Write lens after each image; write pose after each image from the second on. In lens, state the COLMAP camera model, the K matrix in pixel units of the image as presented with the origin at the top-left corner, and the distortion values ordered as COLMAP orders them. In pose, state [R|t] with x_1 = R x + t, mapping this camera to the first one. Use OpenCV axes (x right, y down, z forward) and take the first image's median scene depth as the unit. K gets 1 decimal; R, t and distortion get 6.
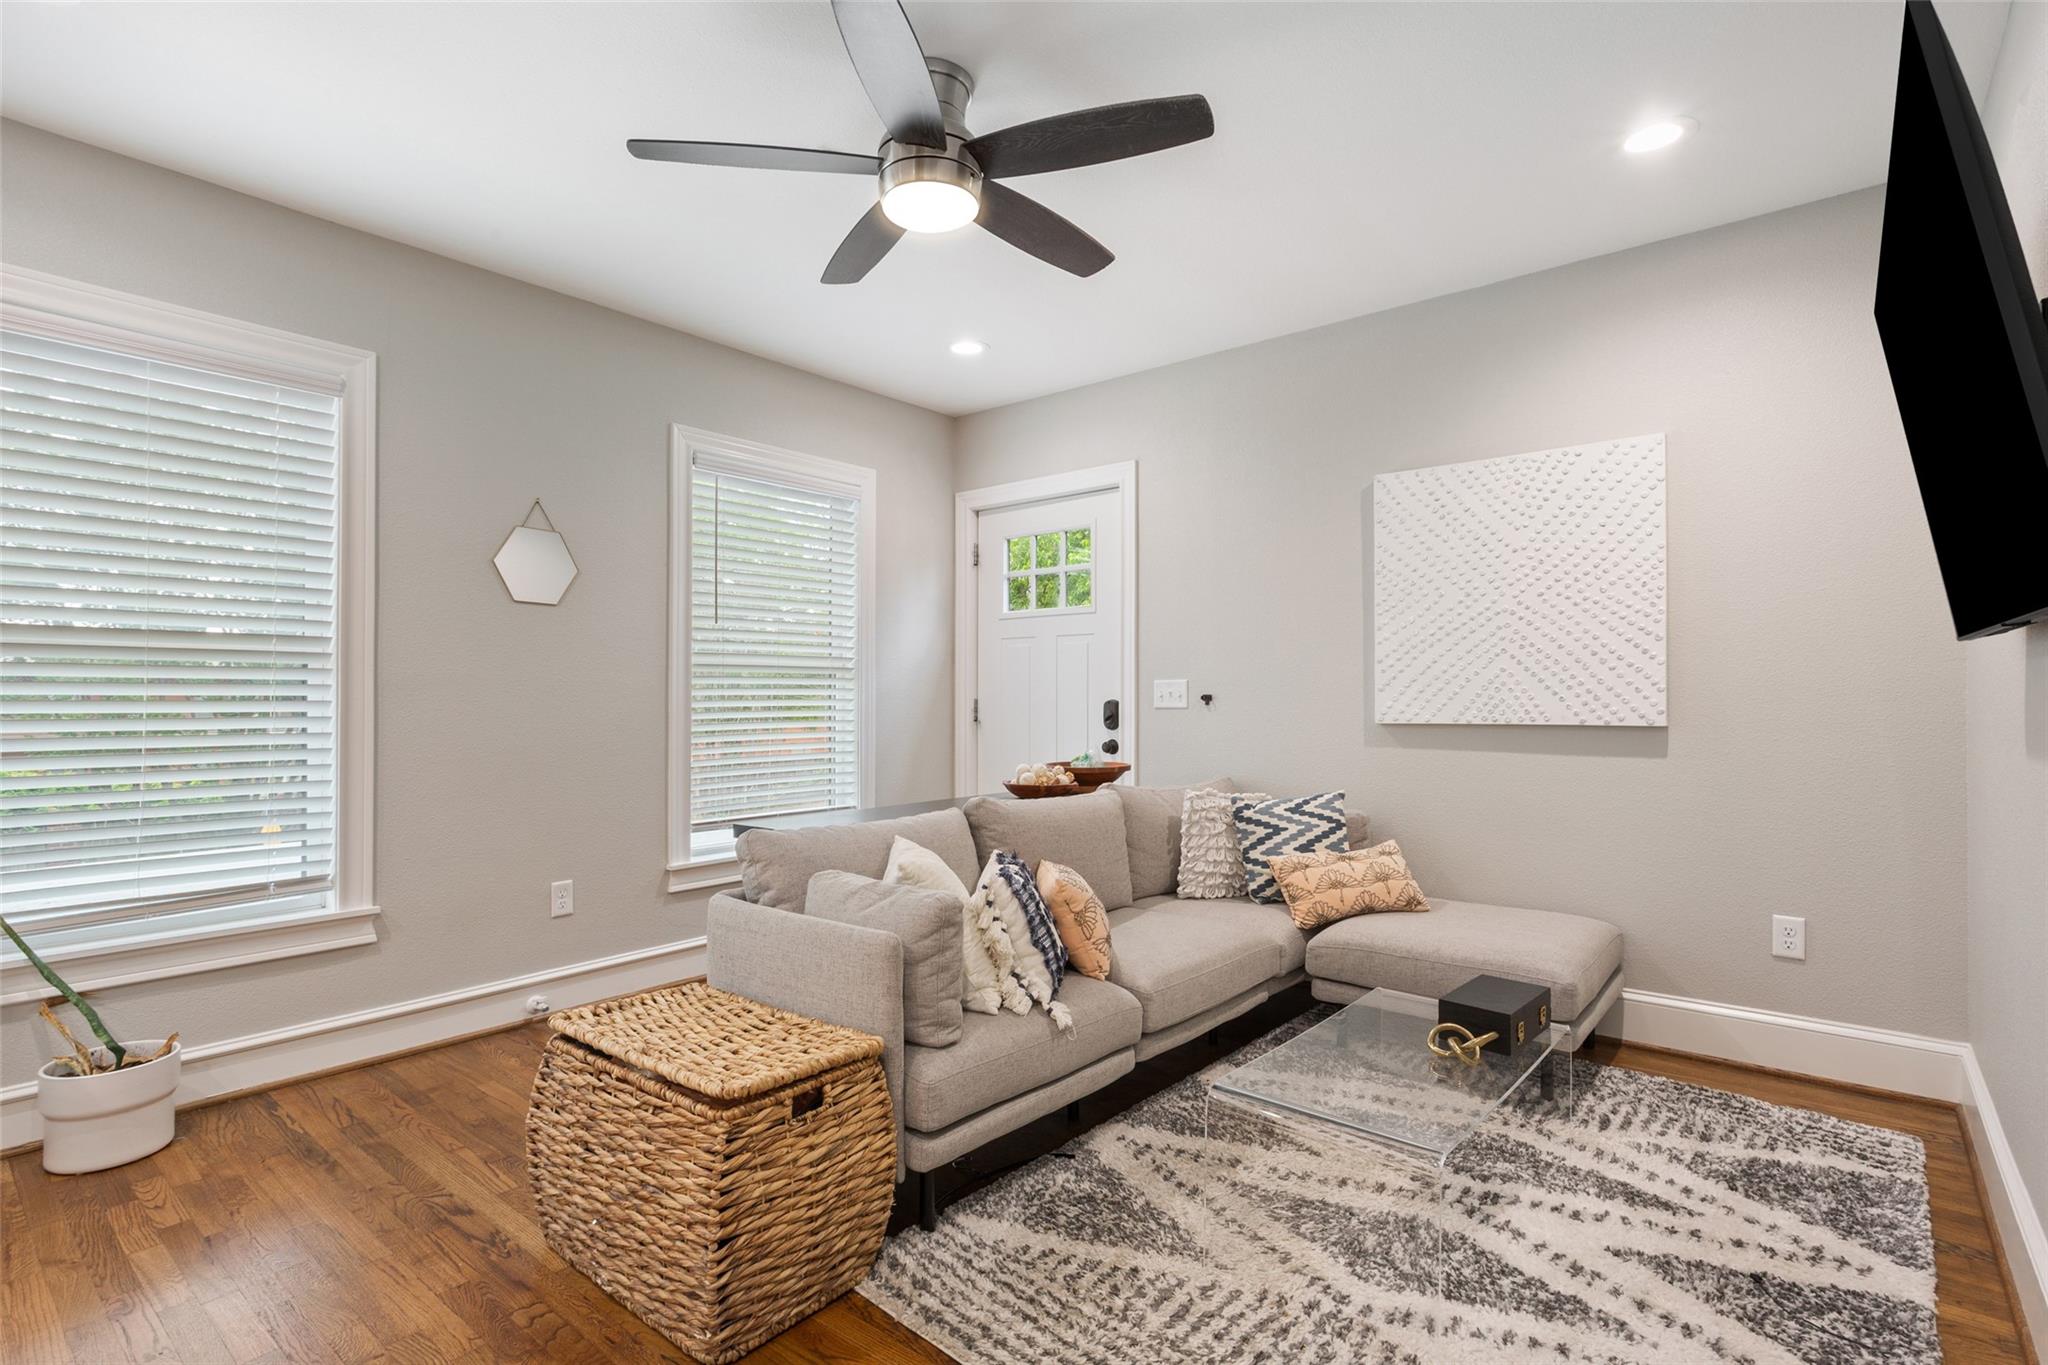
lens RADIAL K [[989.8, 0, 1019.3], [0, 989.8, 681.7], [0, 0, 1]] dist [-0.001372, -0.000209]
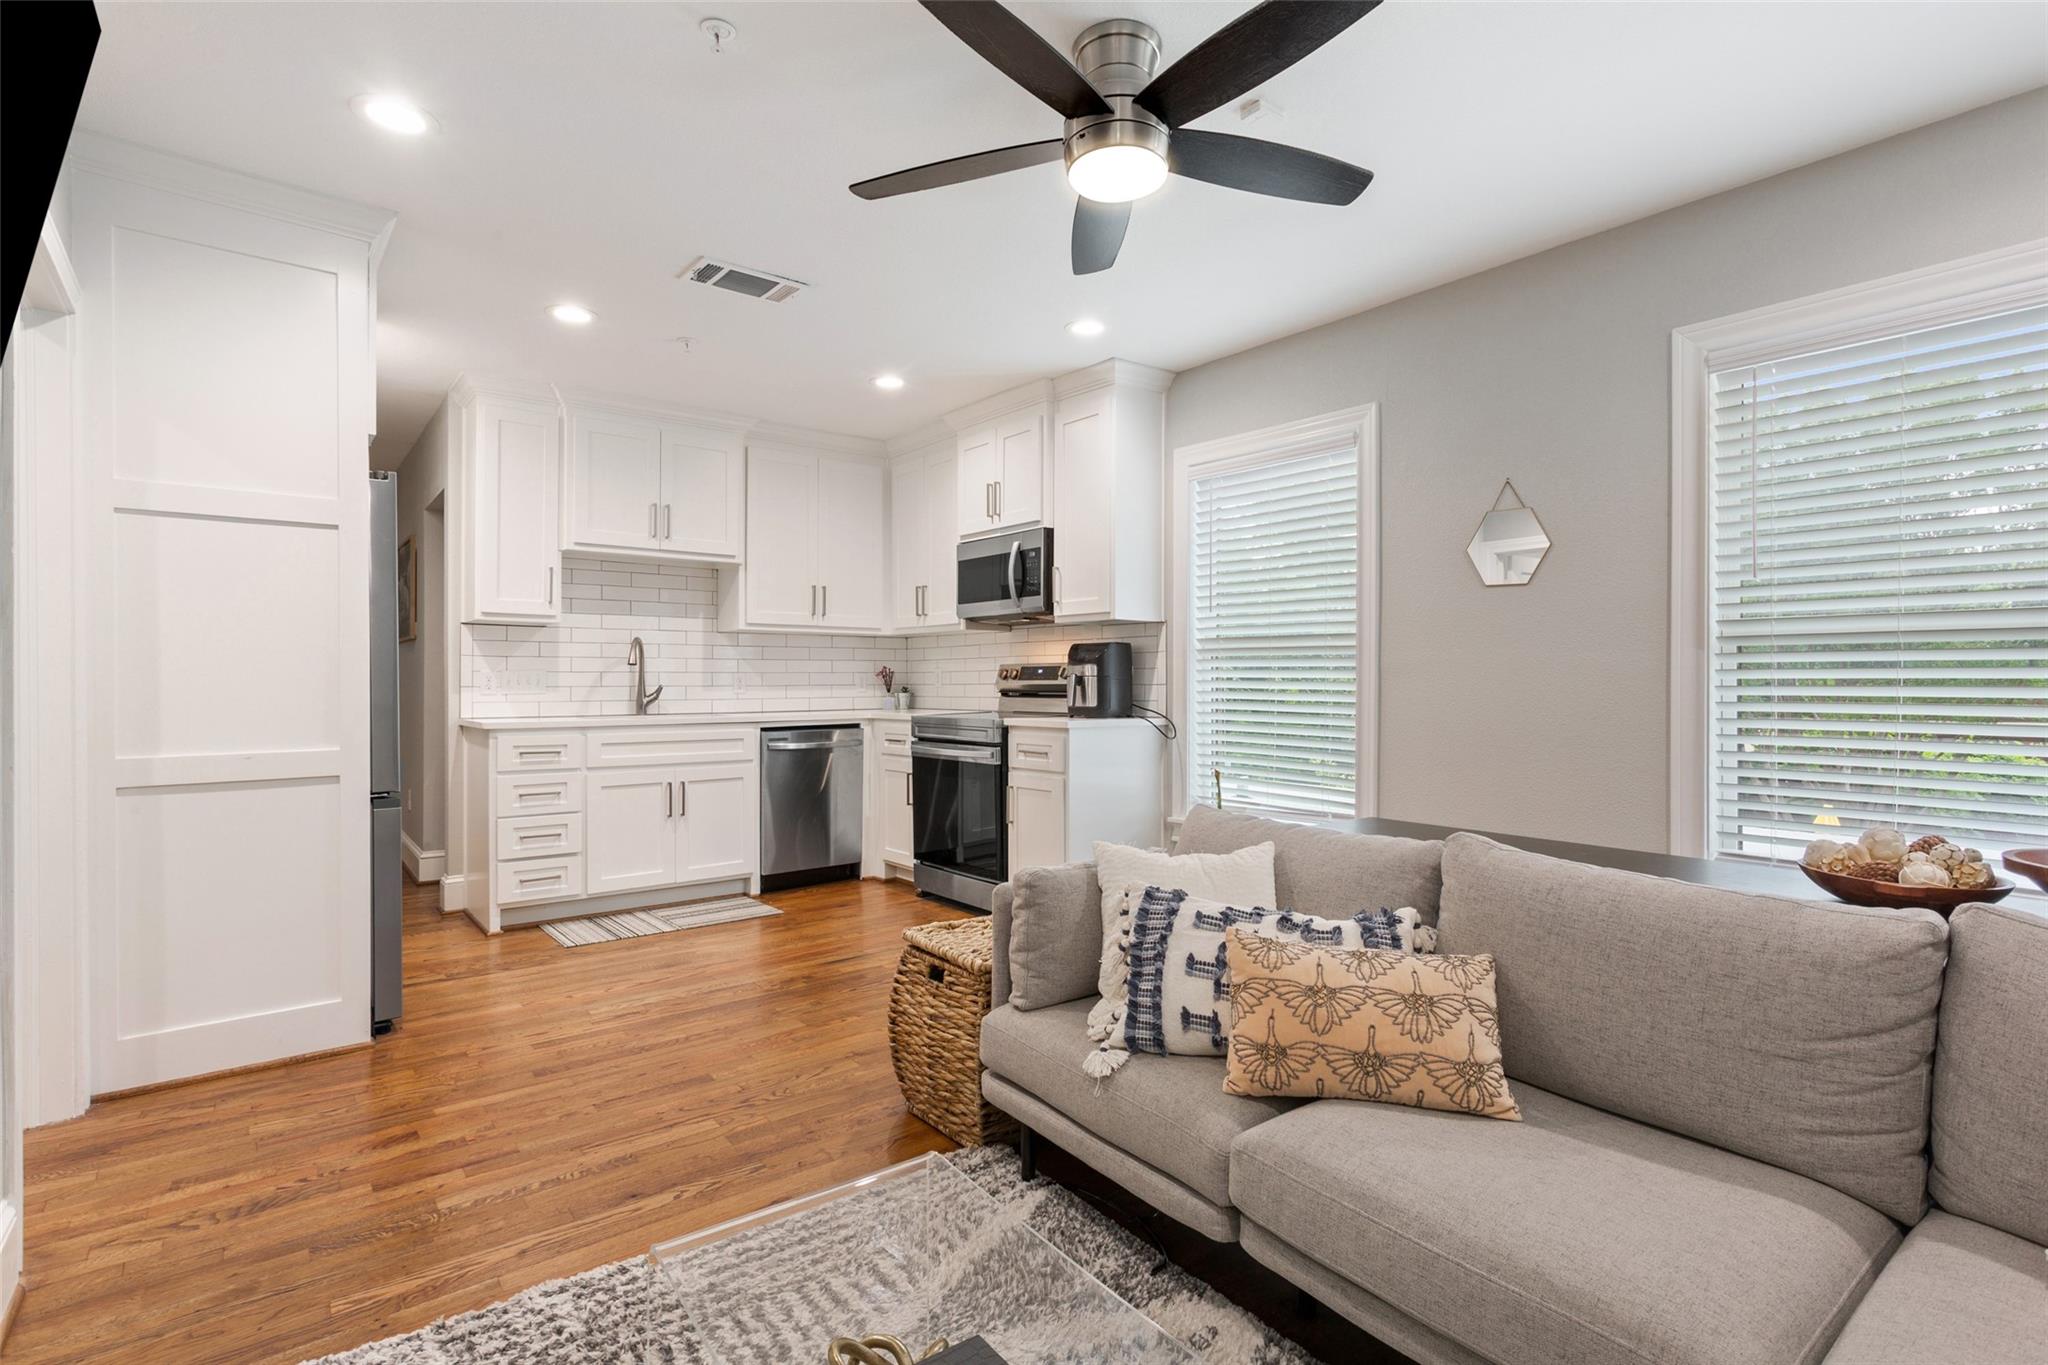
lens RADIAL K [[989.8, 0, 1033.8], [0, 989.8, 682.6], [0, 0, 1]] dist [-0.001372, -0.000209]
pose [[-0.218476, 0.007597, -0.975813, 0.654808], [0.009586, 0.999938, 0.005639, 0.007589], [0.975795, -0.008122, -0.218535, 0.855595]]
